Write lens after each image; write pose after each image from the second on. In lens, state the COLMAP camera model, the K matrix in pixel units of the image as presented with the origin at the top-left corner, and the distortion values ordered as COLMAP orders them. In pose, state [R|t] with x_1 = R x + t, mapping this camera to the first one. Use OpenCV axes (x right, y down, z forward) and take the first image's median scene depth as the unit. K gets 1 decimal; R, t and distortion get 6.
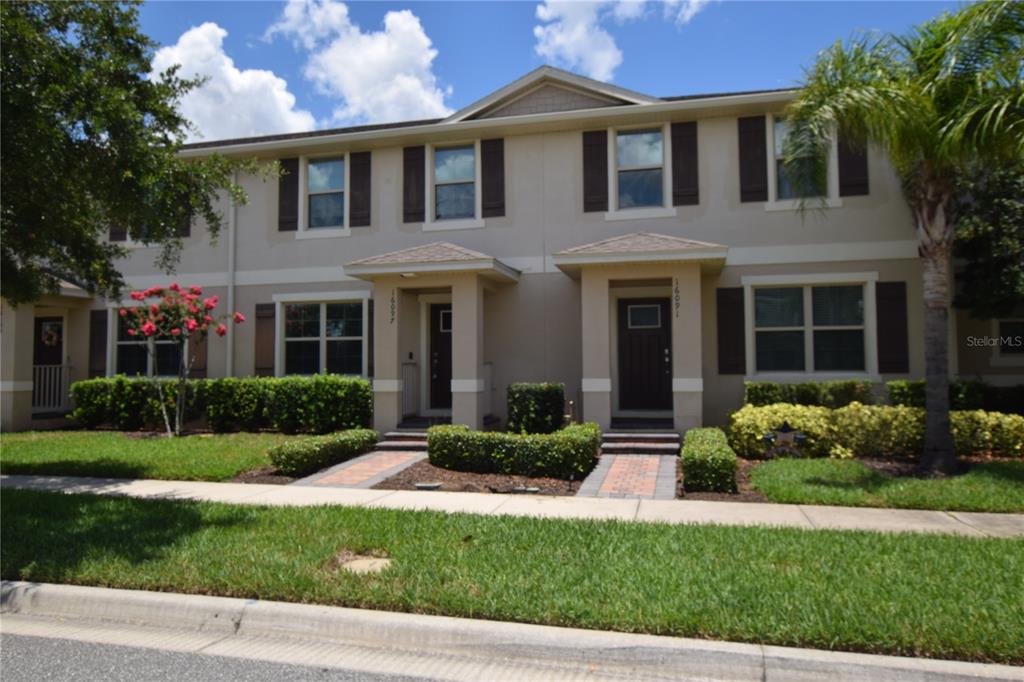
lens RADIAL K [[695.9, 0, 509.3], [0, 695.9, 335.9], [0, 0, 1]] dist [-0.004321, 0.011908]
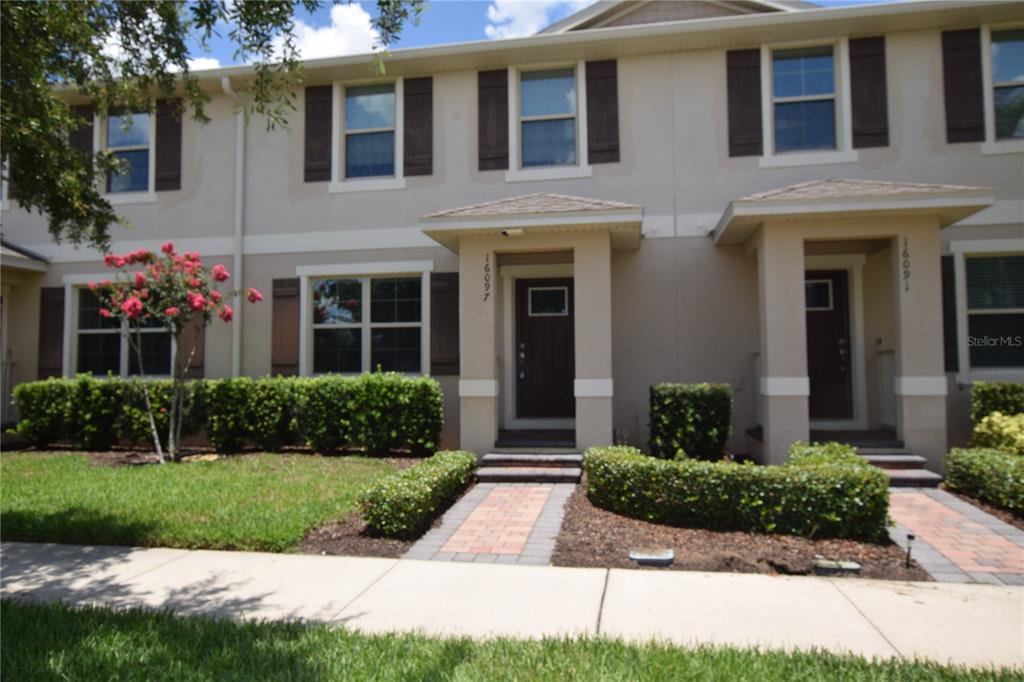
lens RADIAL K [[684.3, 0, 505.6], [0, 684.3, 331.9], [0, 0, 1]] dist [-0.001165, 0.001808]
pose [[0.997695, 0.003037, 0.067787, -0.181949], [-0.002467, 0.999961, -0.008498, 0.018476], [-0.067810, 0.008311, 0.997664, 0.276146]]
